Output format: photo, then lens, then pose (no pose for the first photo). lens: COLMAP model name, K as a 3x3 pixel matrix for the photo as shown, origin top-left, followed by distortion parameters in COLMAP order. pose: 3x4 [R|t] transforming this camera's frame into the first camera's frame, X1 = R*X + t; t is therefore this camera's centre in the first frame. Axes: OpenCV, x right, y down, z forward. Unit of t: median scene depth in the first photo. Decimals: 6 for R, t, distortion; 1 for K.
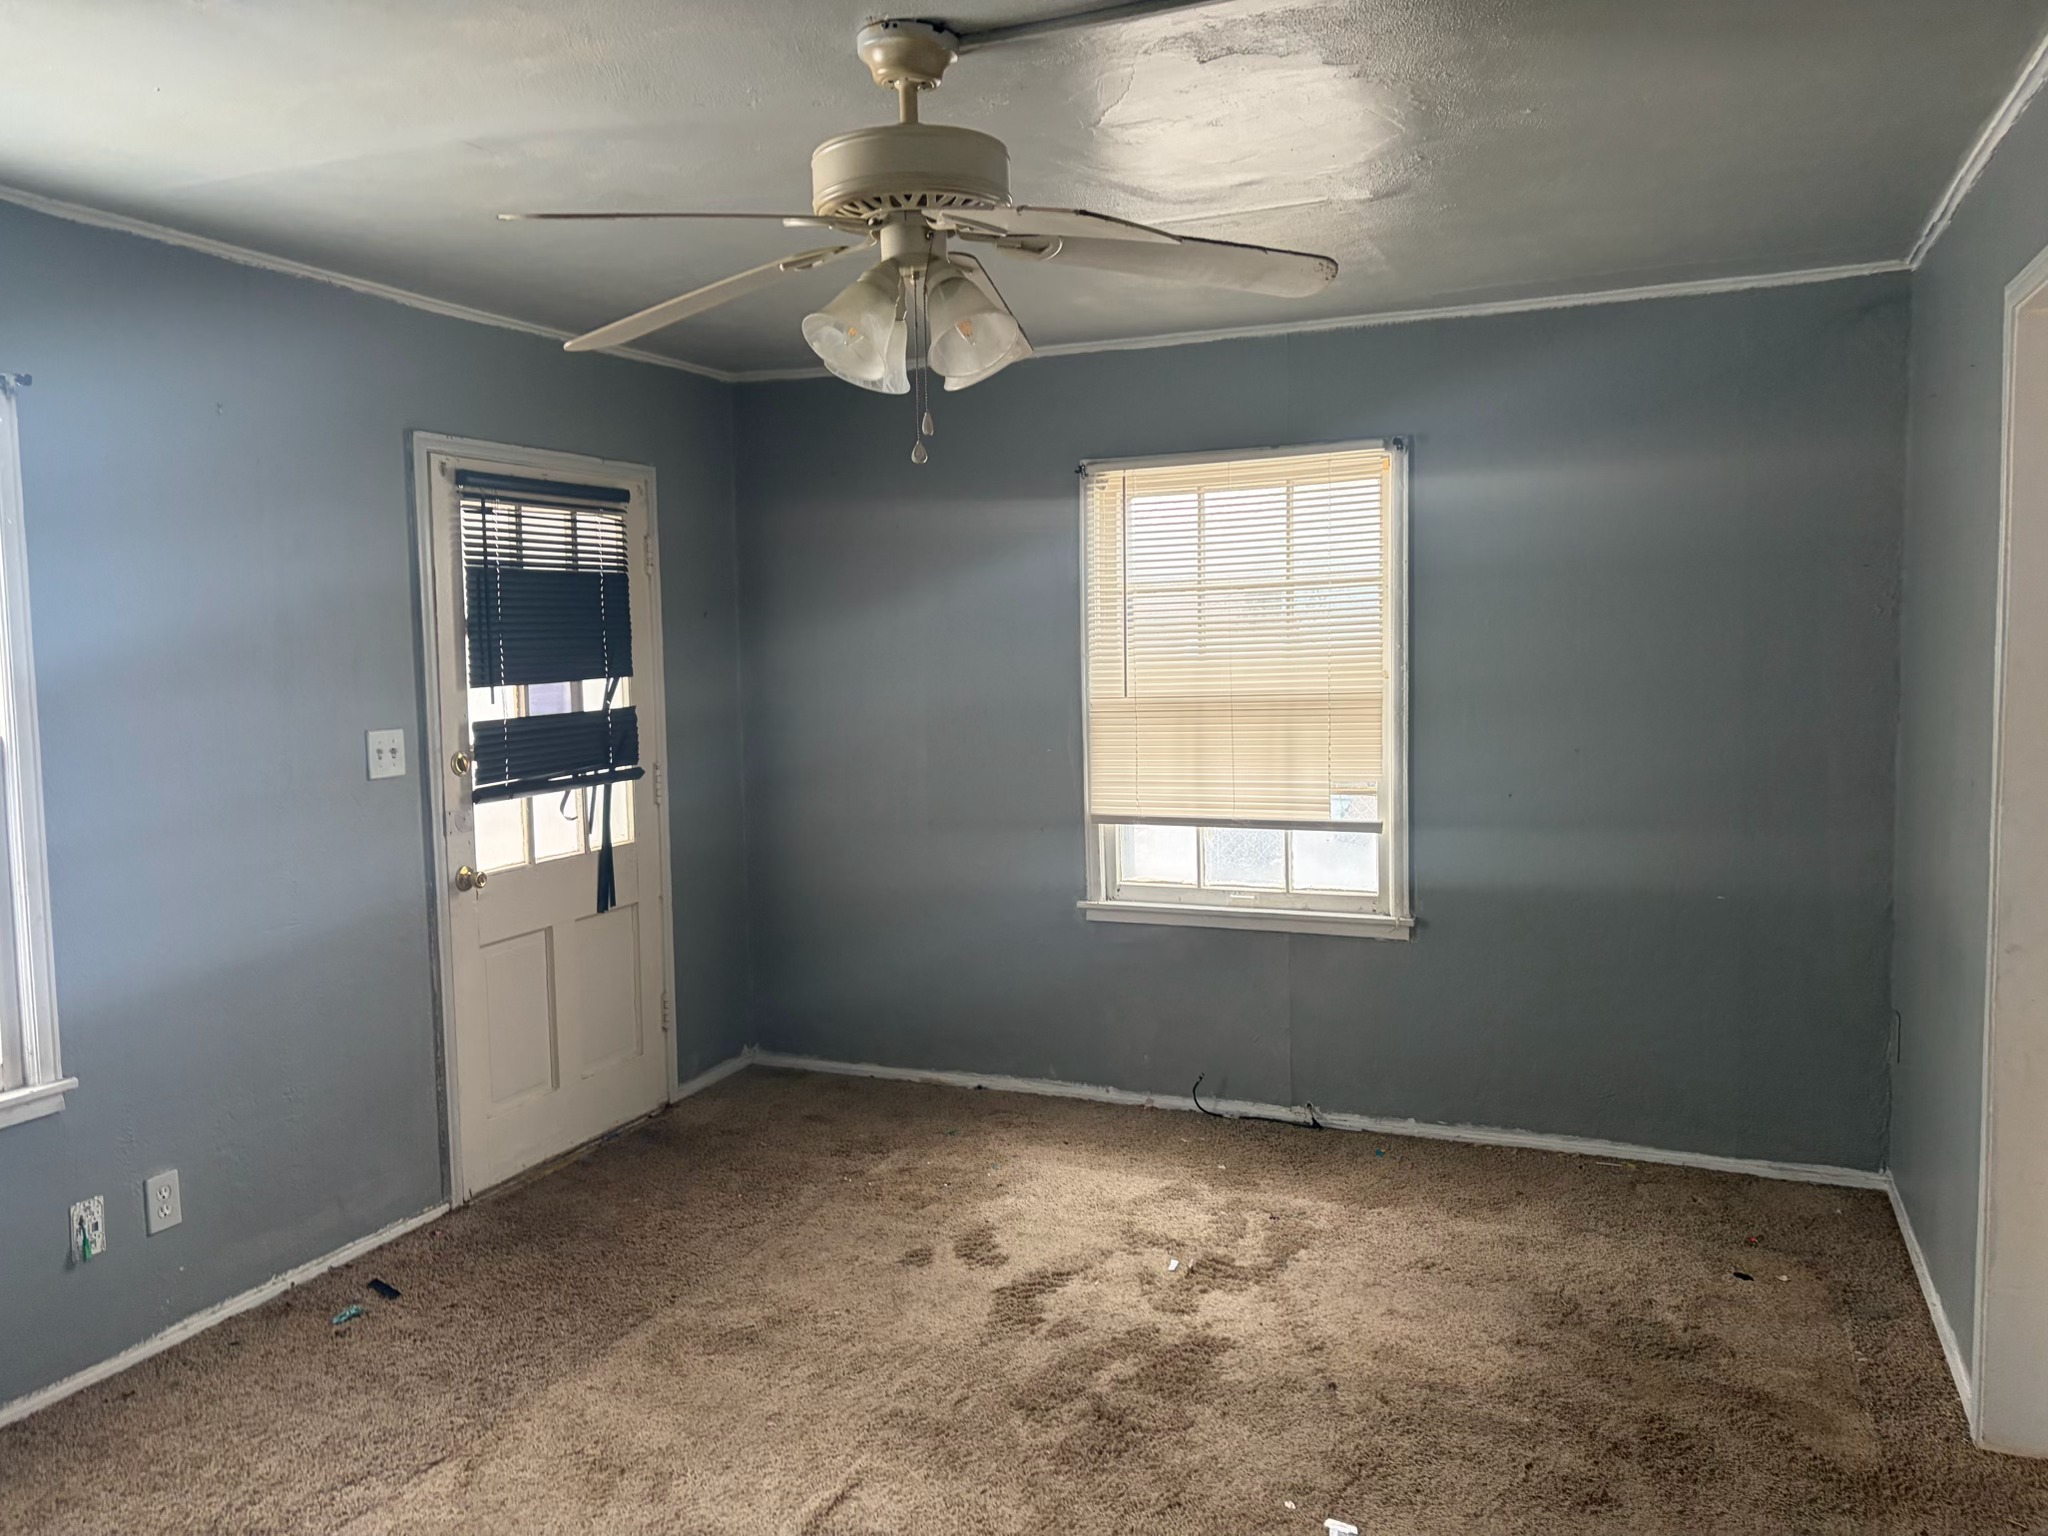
lens RADIAL K [[1542.0, 0, 1021.5], [0, 1542.0, 730.3], [0, 0, 1]] dist [0.020458, 0.000419]
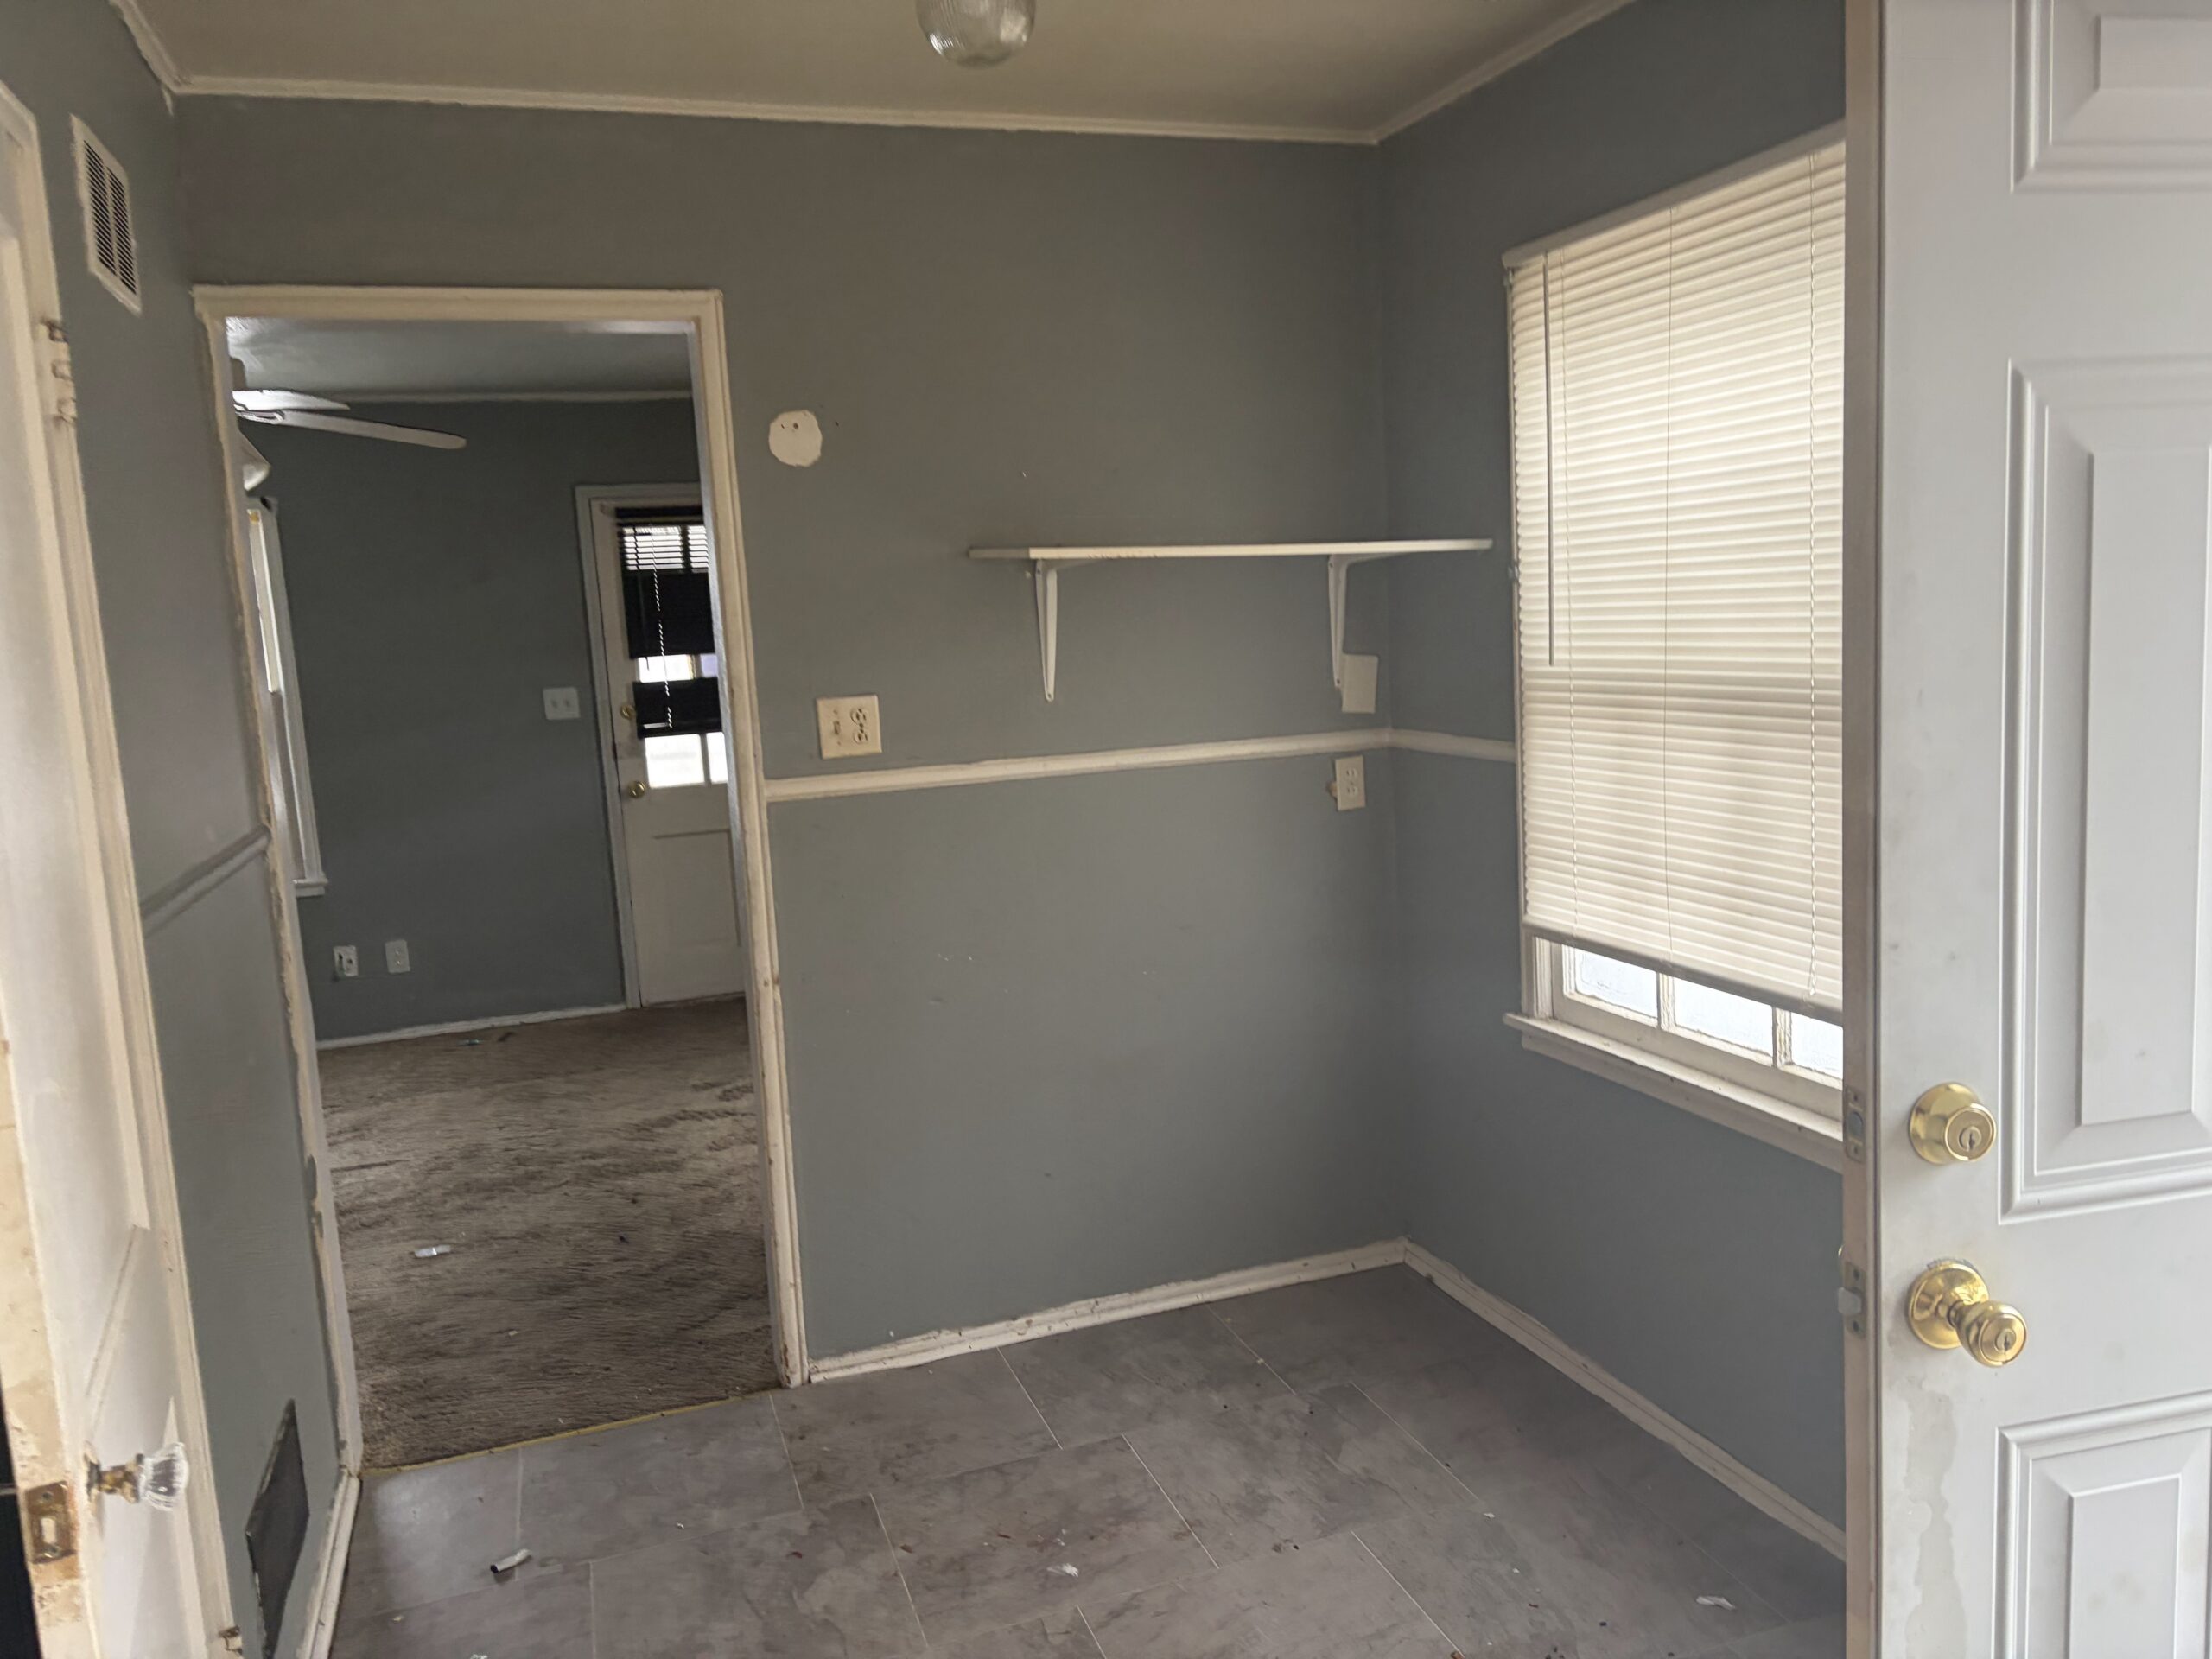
lens RADIAL K [[1692.9, 0, 1106.0], [0, 1692.9, 829.5], [0, 0, 1]] dist [0.030962, -0.014037]
pose [[0.676037, 0.079745, -0.732540, 1.226382], [0.002085, 0.993916, 0.110123, -0.047175], [0.736865, -0.075975, 0.671757, 0.265972]]
